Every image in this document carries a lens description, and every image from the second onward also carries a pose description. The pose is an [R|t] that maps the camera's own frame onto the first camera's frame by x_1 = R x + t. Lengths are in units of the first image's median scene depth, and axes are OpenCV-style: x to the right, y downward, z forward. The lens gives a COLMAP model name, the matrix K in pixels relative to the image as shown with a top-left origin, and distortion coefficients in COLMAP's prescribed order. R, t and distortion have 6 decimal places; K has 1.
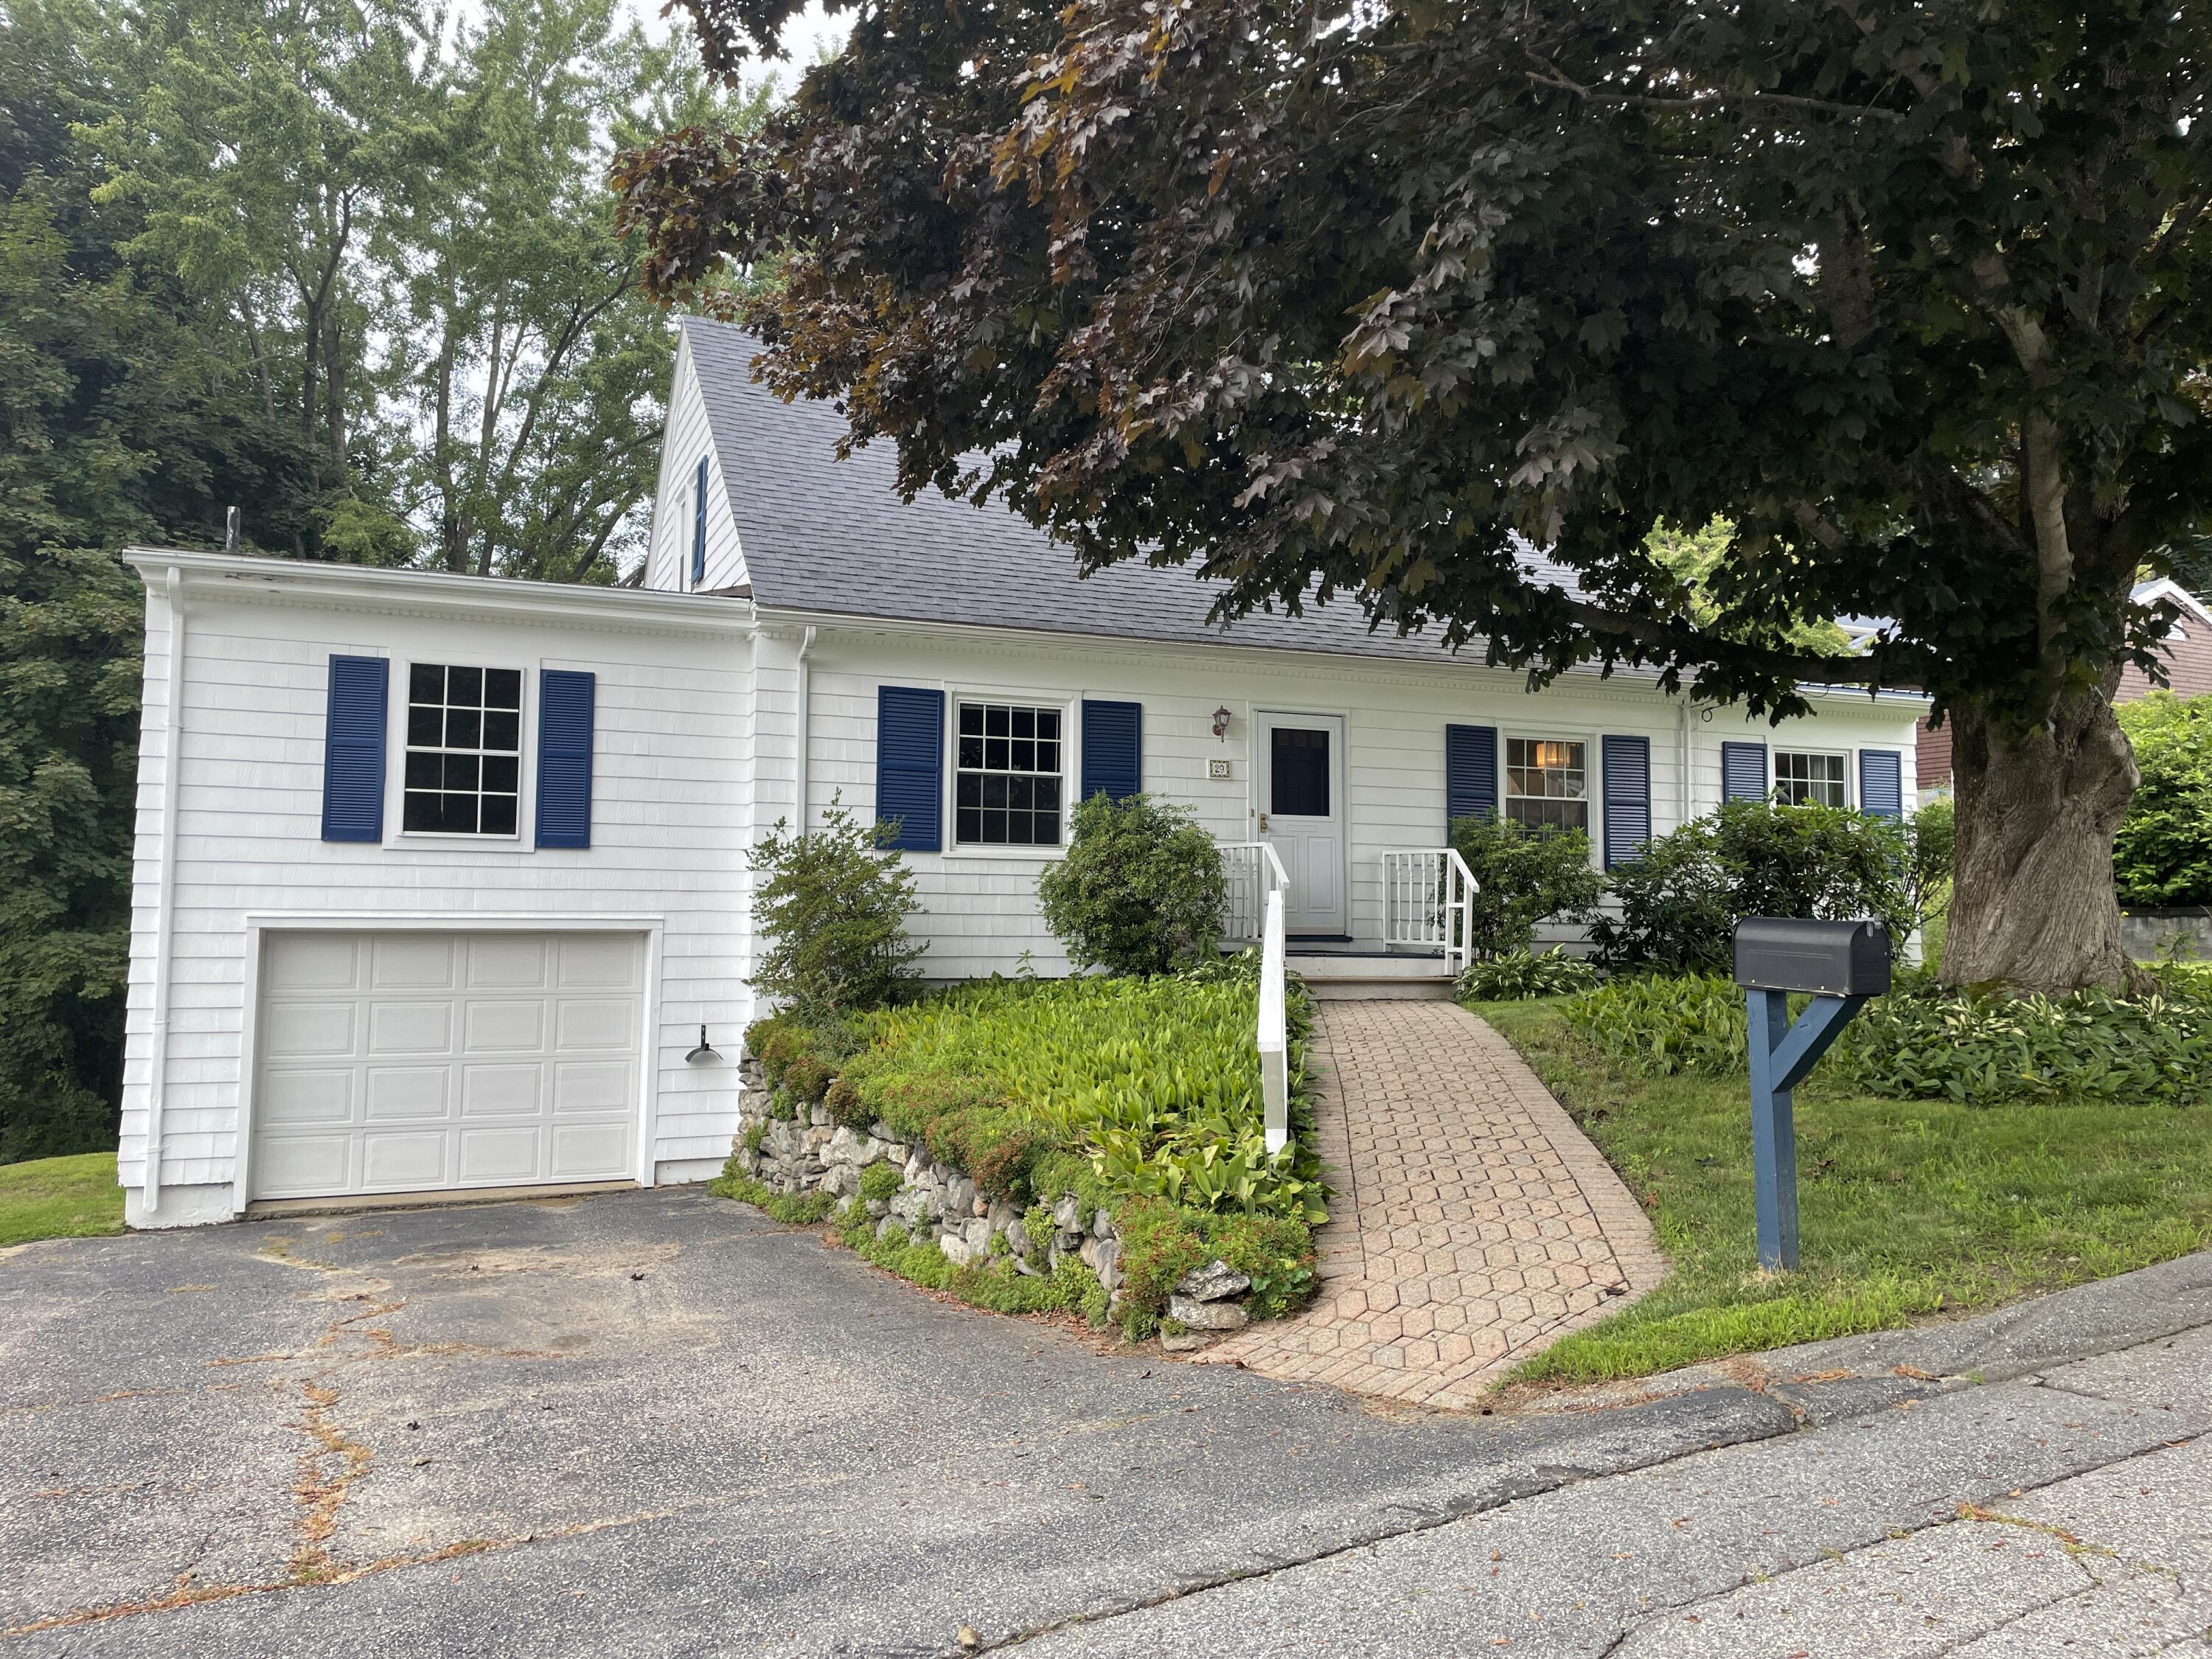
lens RADIAL K [[1653.7, 0, 1105.8], [0, 1653.7, 833.0], [0, 0, 1]] dist [0.068342, -0.082661]
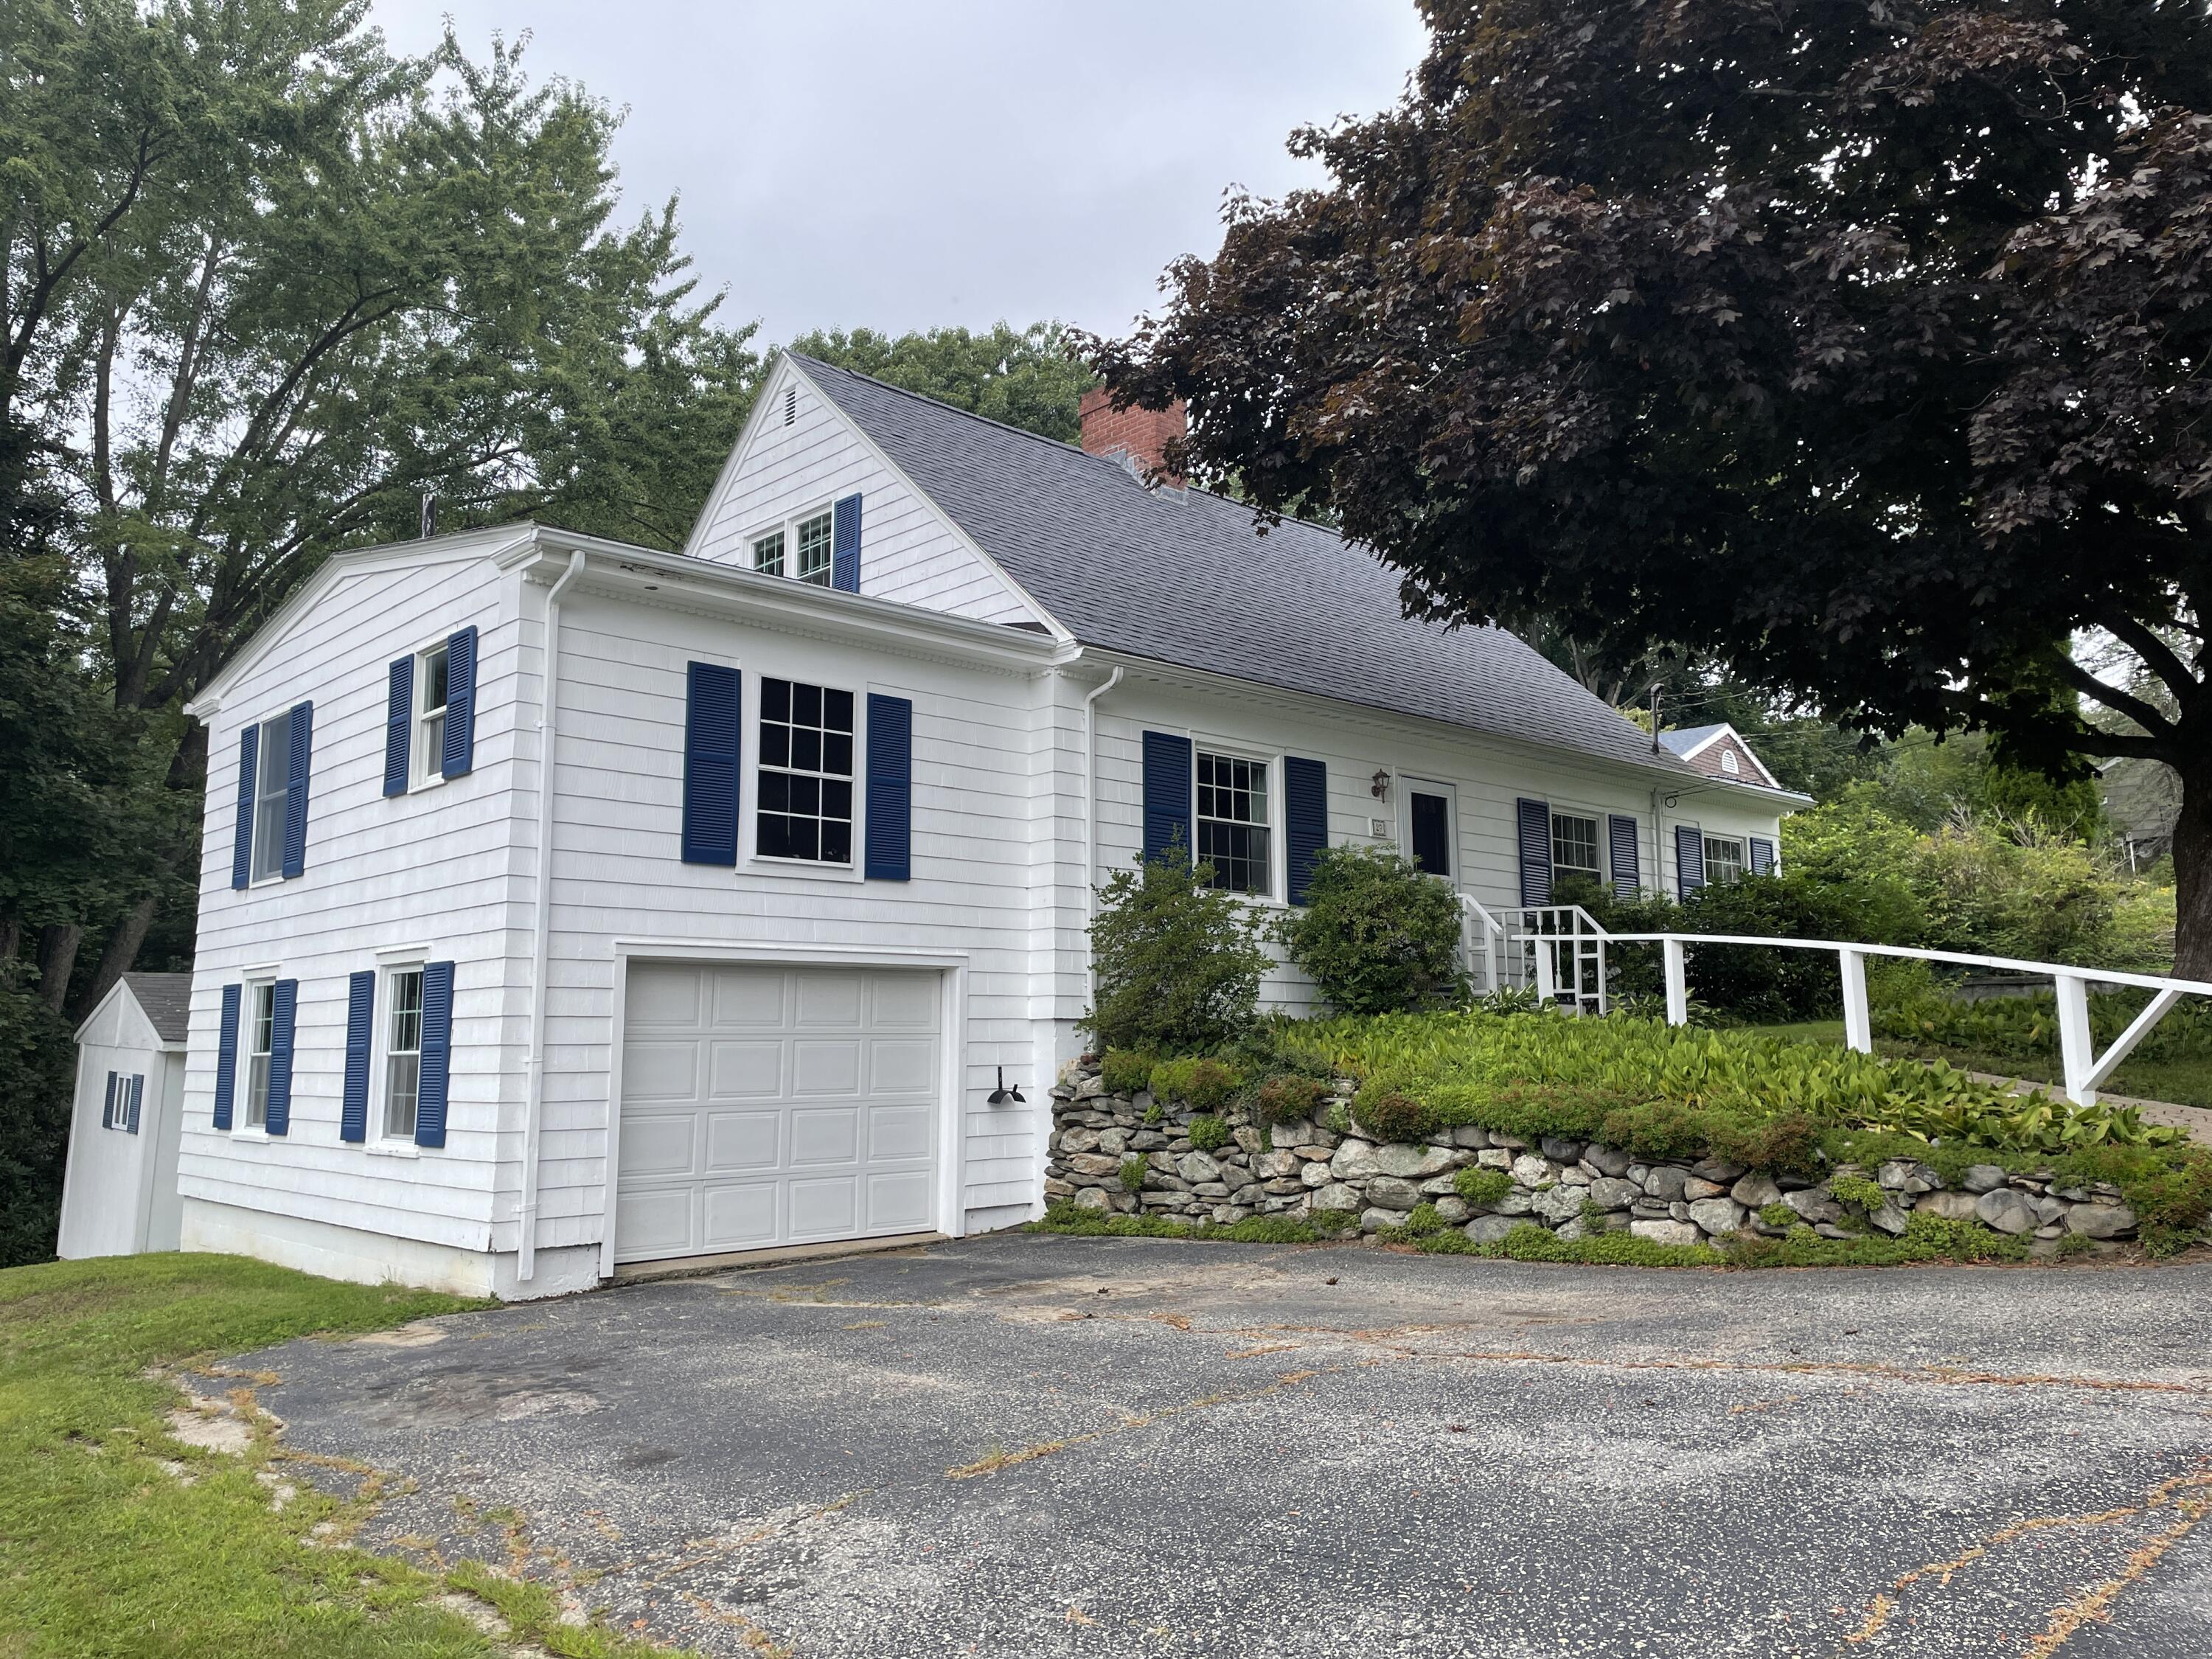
lens RADIAL K [[1653.7, 0, 1098.5], [0, 1653.7, 834.3], [0, 0, 1]] dist [0.068342, -0.082661]
pose [[0.938551, 0.032421, 0.343615, -0.547394], [-0.009190, 0.997573, -0.069023, 0.048331], [-0.345019, 0.061623, 0.936571, 0.067387]]
